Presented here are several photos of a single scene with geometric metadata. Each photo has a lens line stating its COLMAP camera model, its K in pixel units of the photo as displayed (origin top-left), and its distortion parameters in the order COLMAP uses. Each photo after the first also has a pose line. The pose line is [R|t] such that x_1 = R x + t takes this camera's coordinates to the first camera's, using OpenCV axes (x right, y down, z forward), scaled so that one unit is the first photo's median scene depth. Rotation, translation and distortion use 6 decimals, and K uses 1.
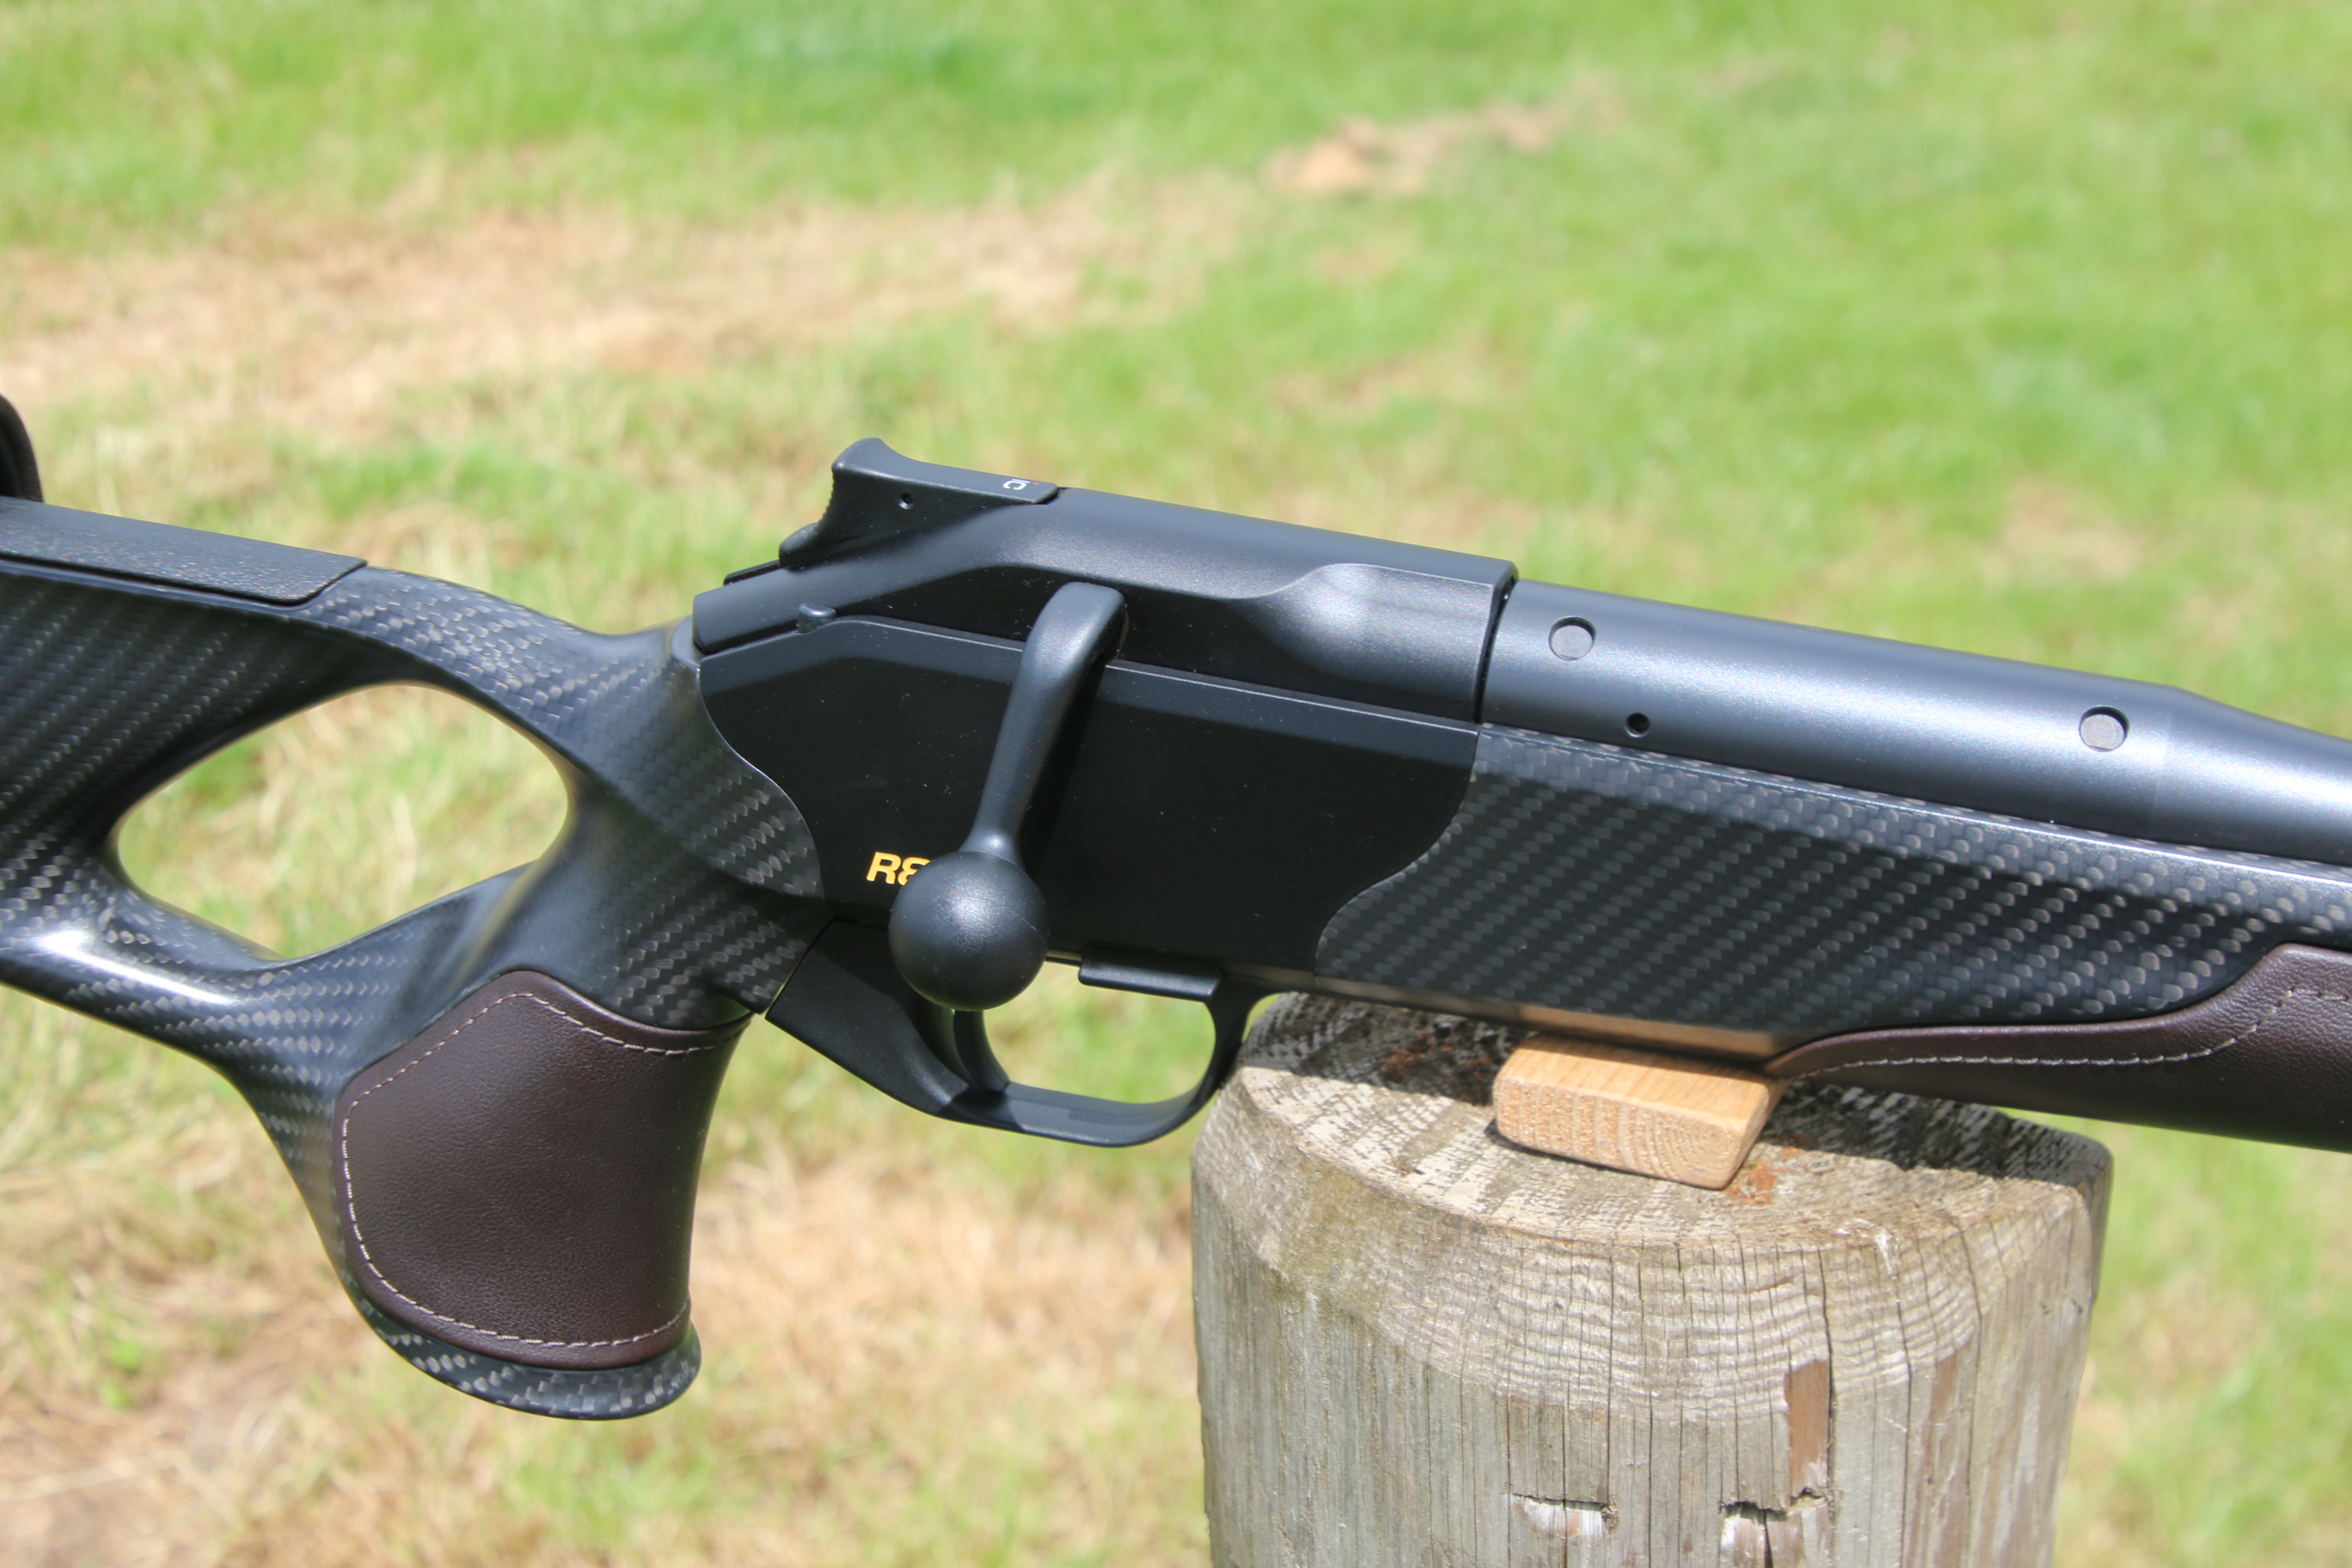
lens RADIAL K [[3643.4, 0, 1262.1], [0, 3643.4, 877.7], [0, 0, 1]] dist [0.216957, 0.000000]
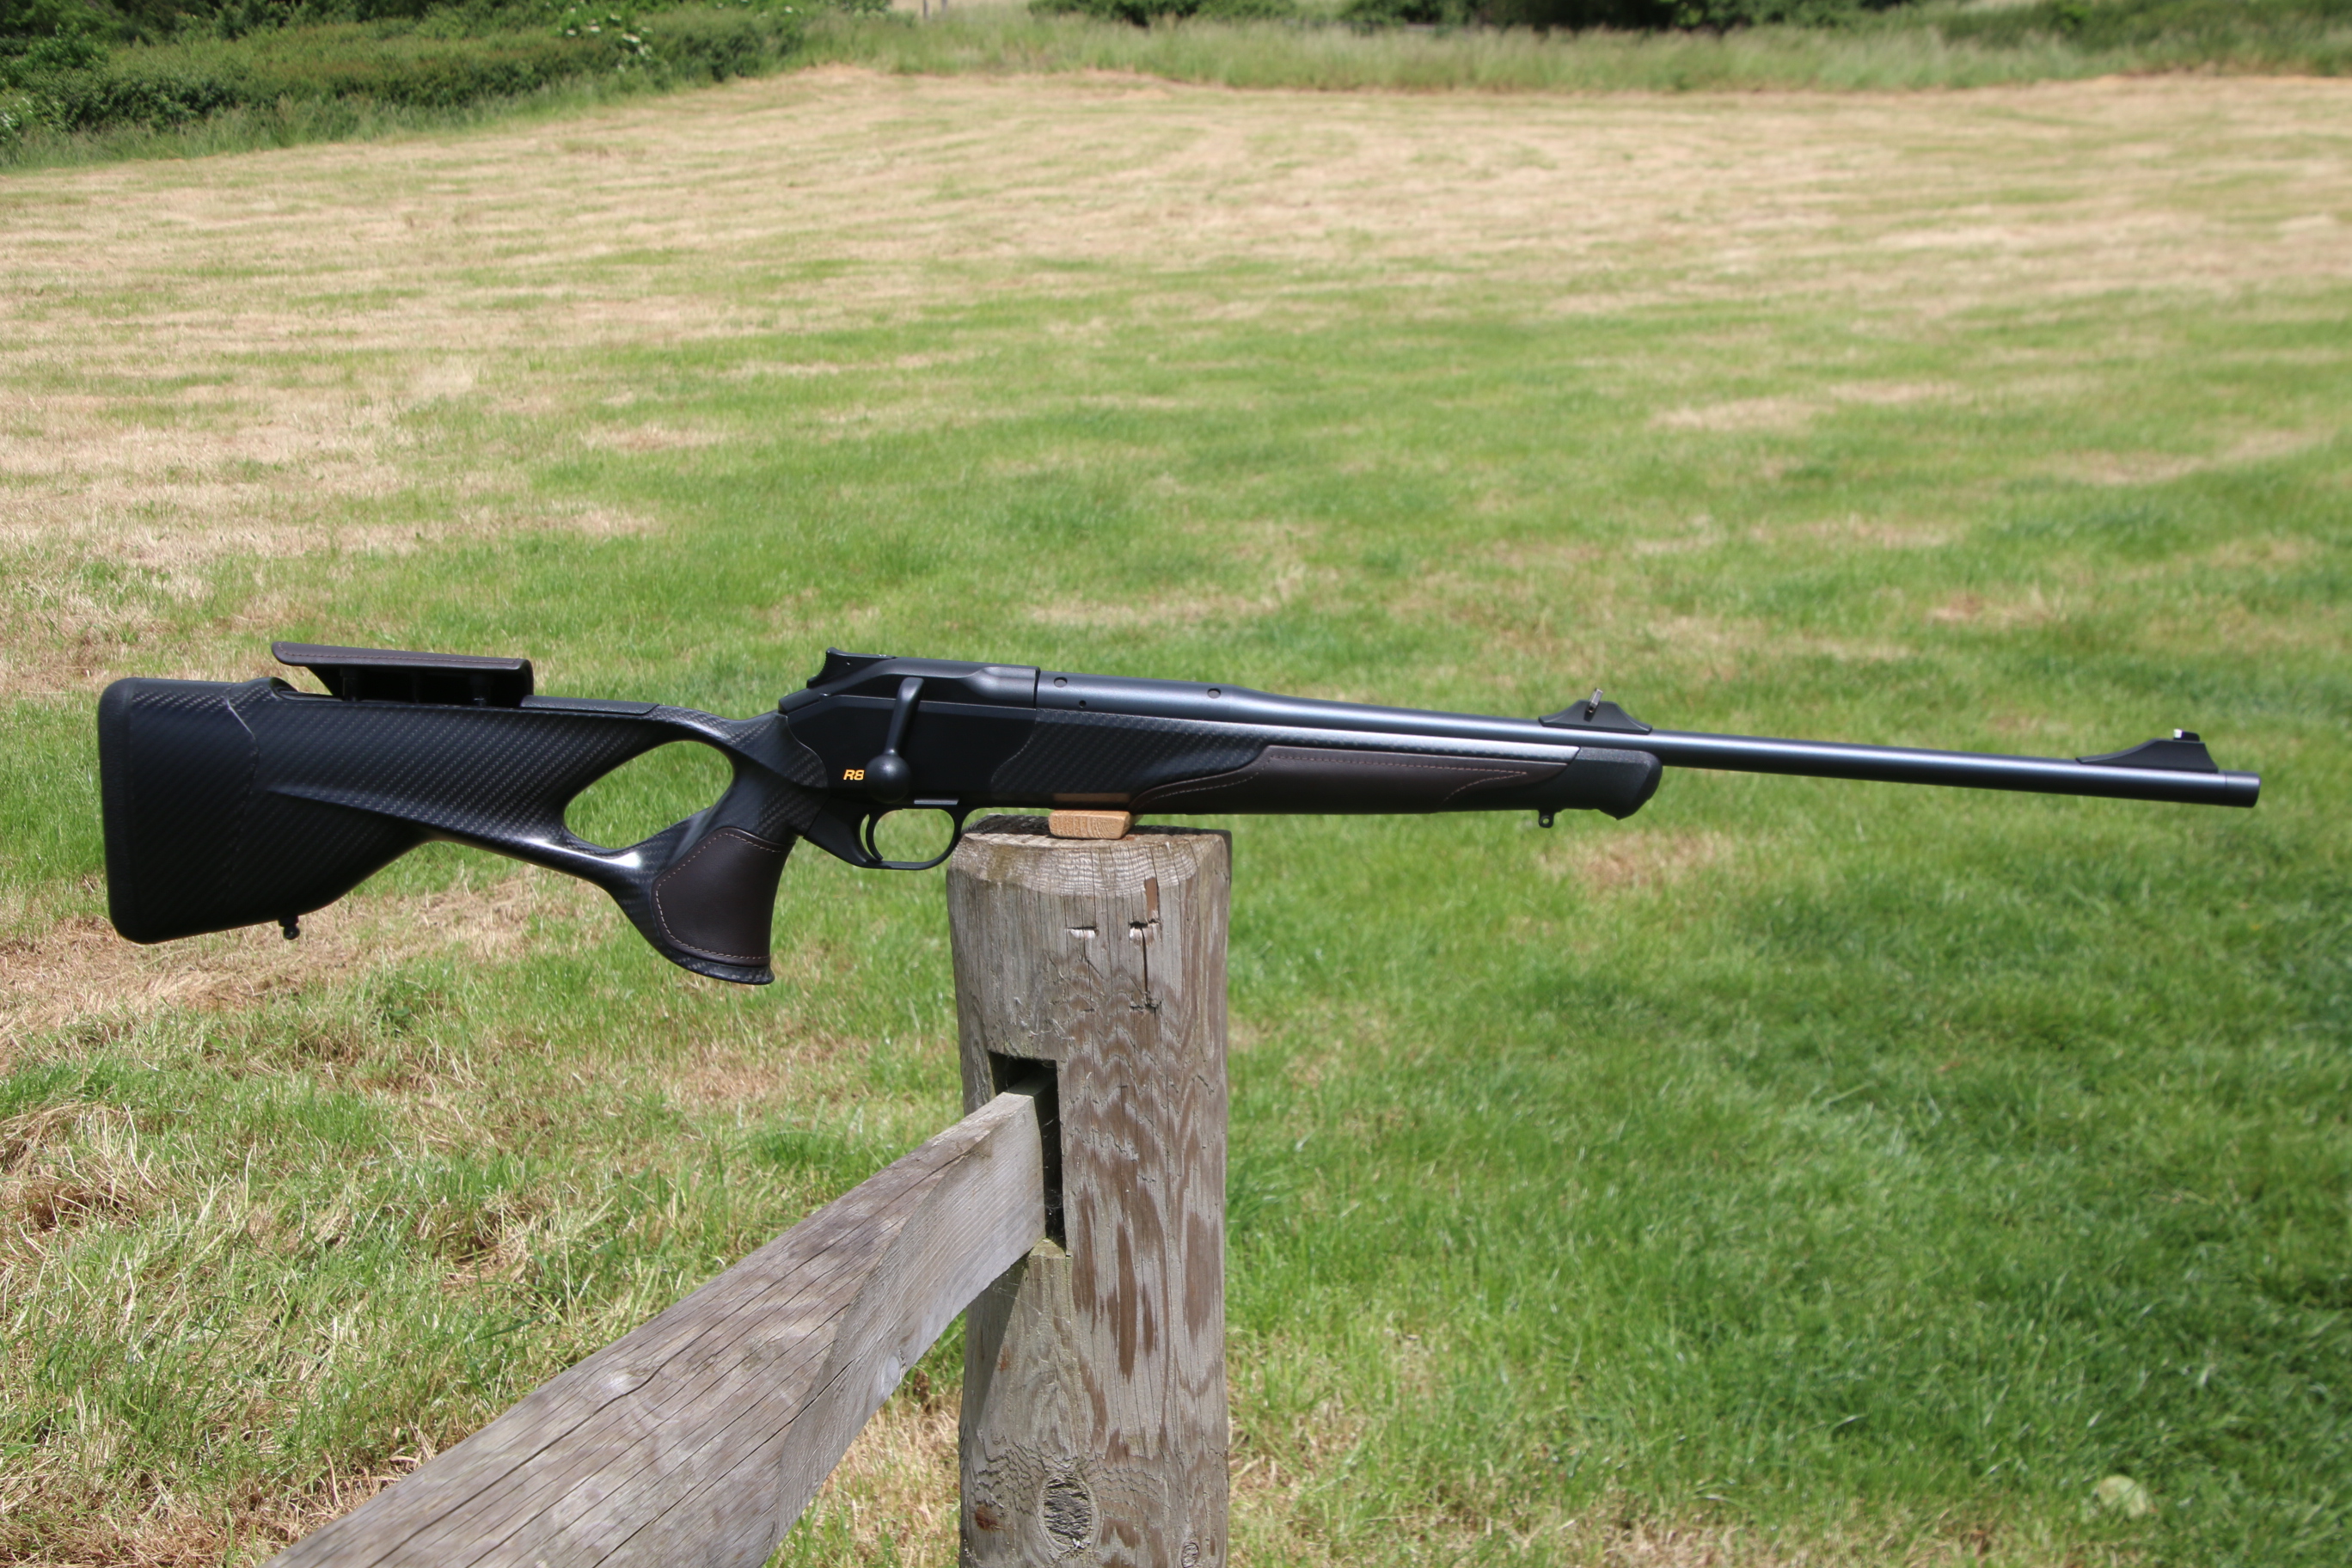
lens RADIAL K [[2961.0, 0, 1243.7], [0, 2961.0, 847.6], [0, 0, 1]] dist [0.154617, 0.000000]
pose [[0.971965, -0.059105, 0.227576, -0.340881], [0.106526, 0.973550, -0.202122, 0.582460], [-0.209610, 0.220698, 0.952552, -1.433367]]
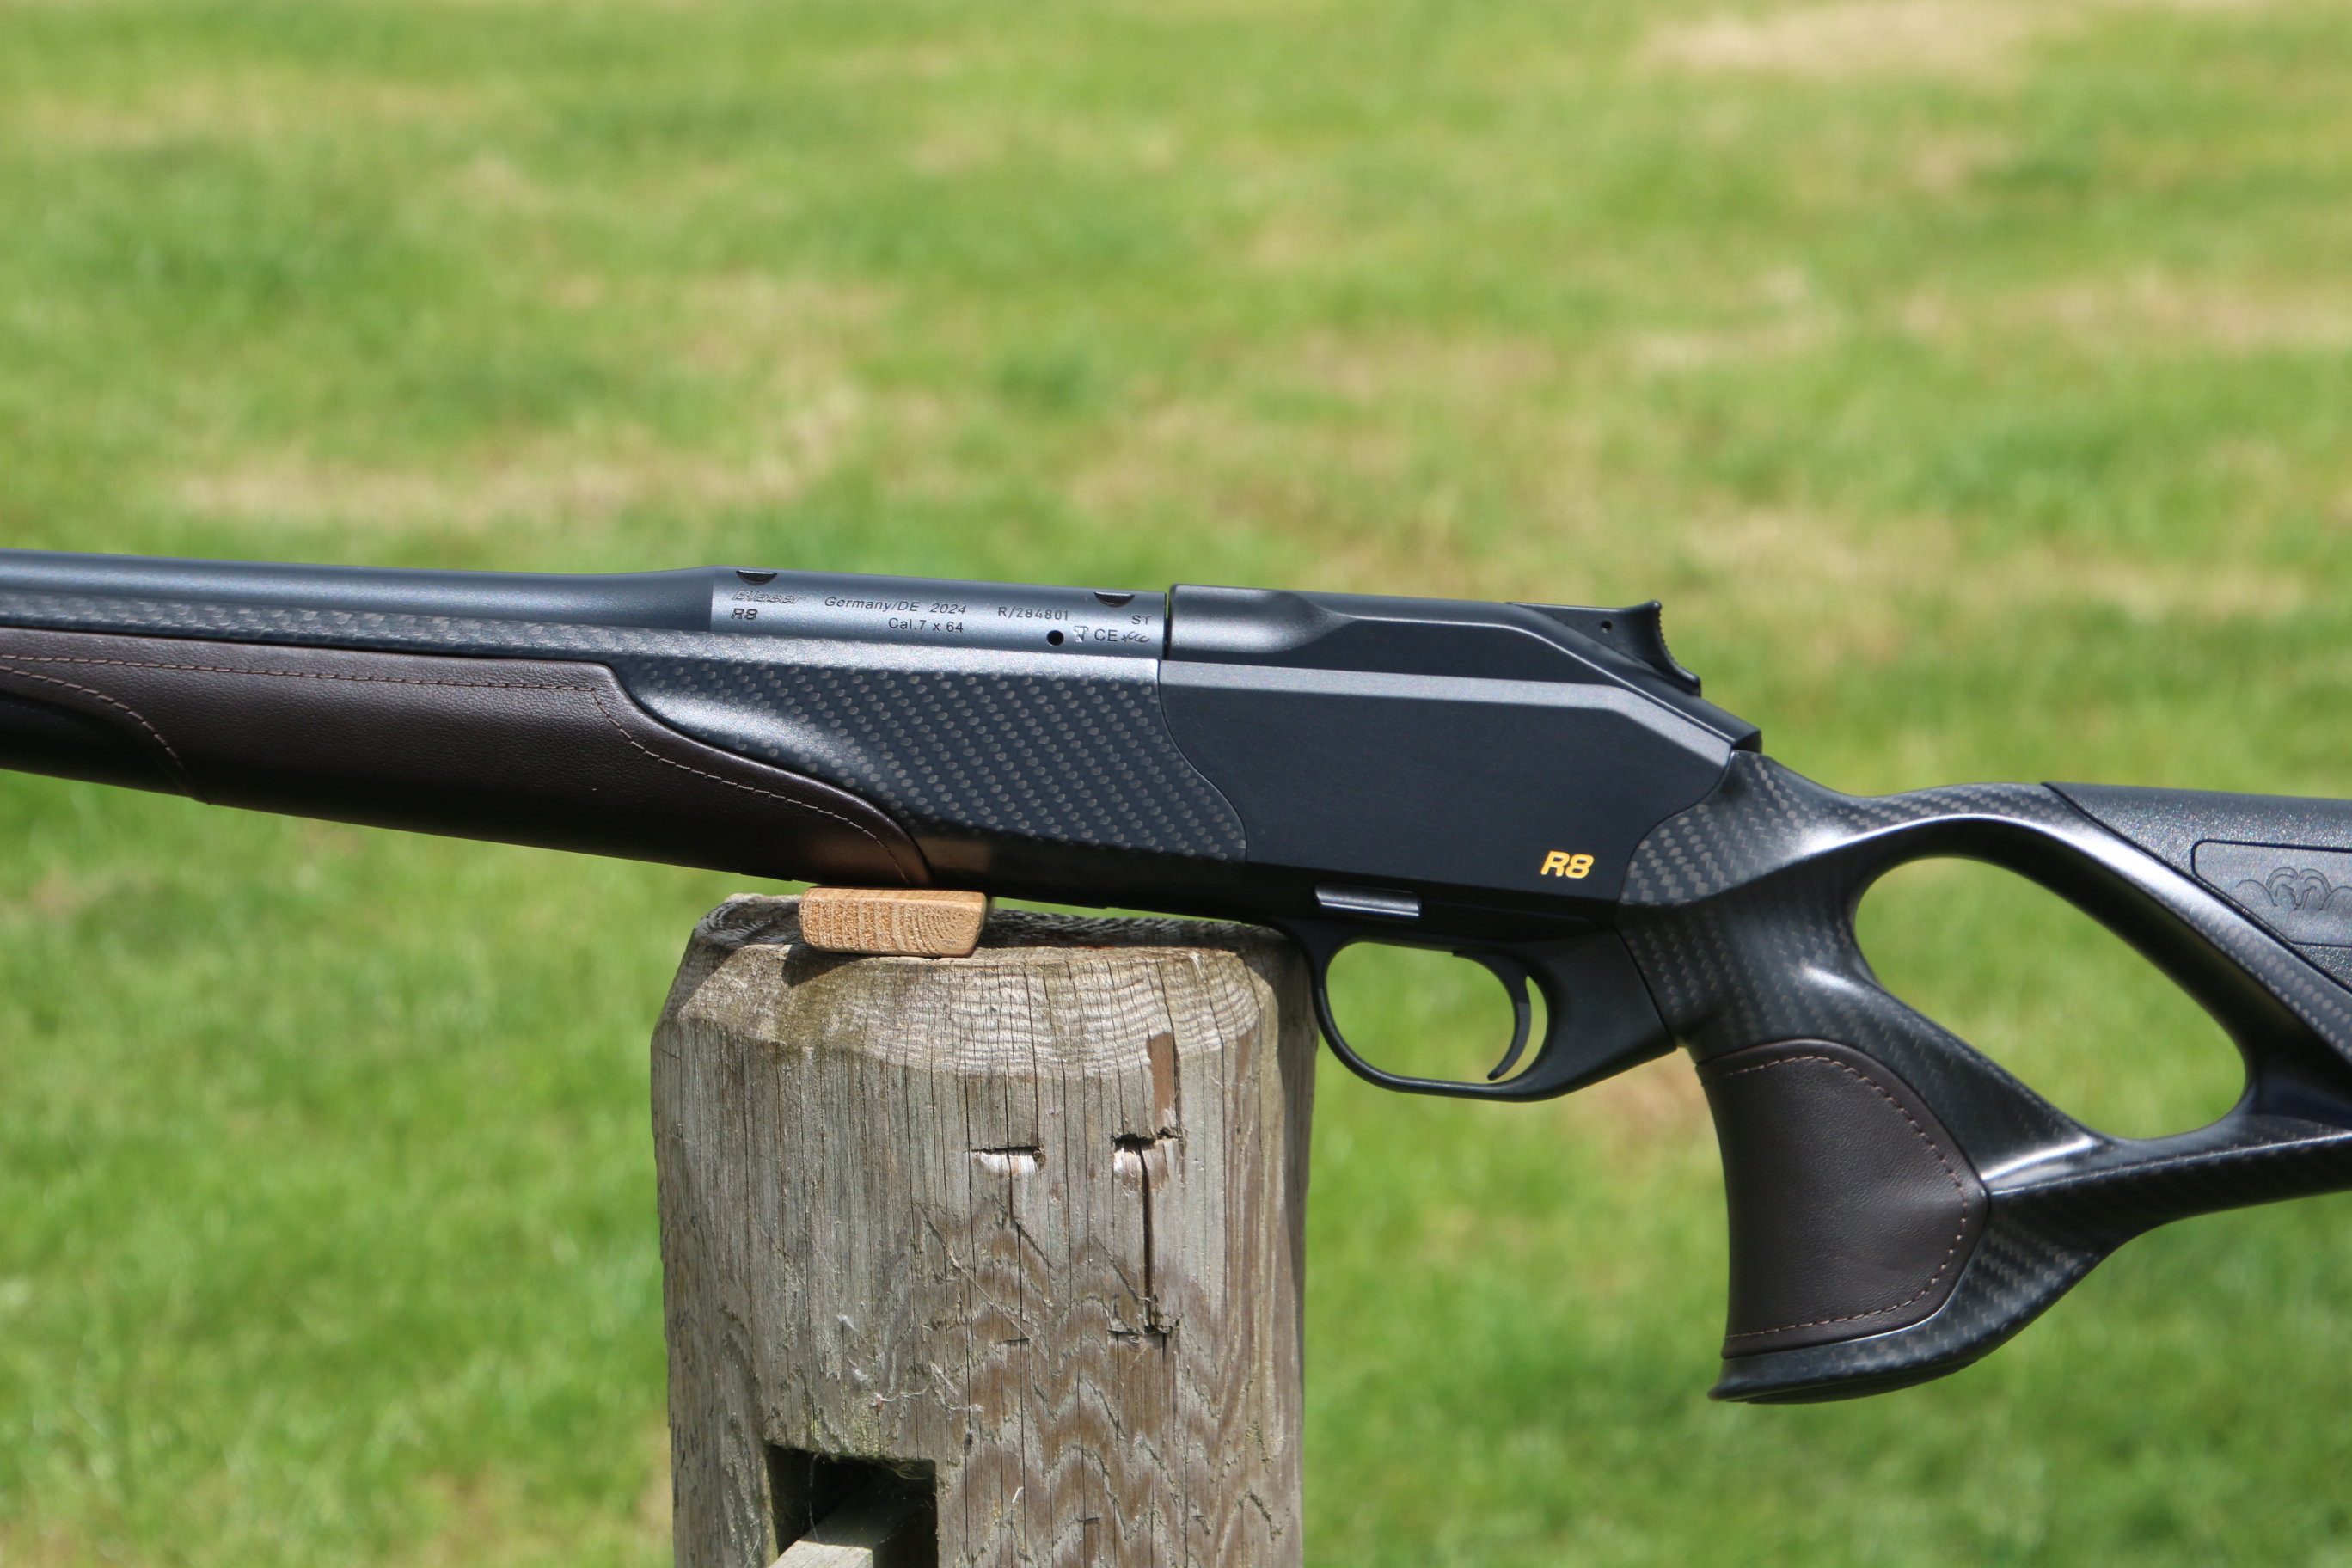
lens RADIAL K [[7092.2, 0, 1292.1], [0, 7092.2, 893.7], [0, 0, 1]] dist [1.076617, 0.000000]
pose [[0.944588, -0.054888, 0.323636, -0.631168], [0.130199, 0.967698, -0.215890, 0.611200], [-0.301332, 0.246065, 0.921223, -1.454286]]
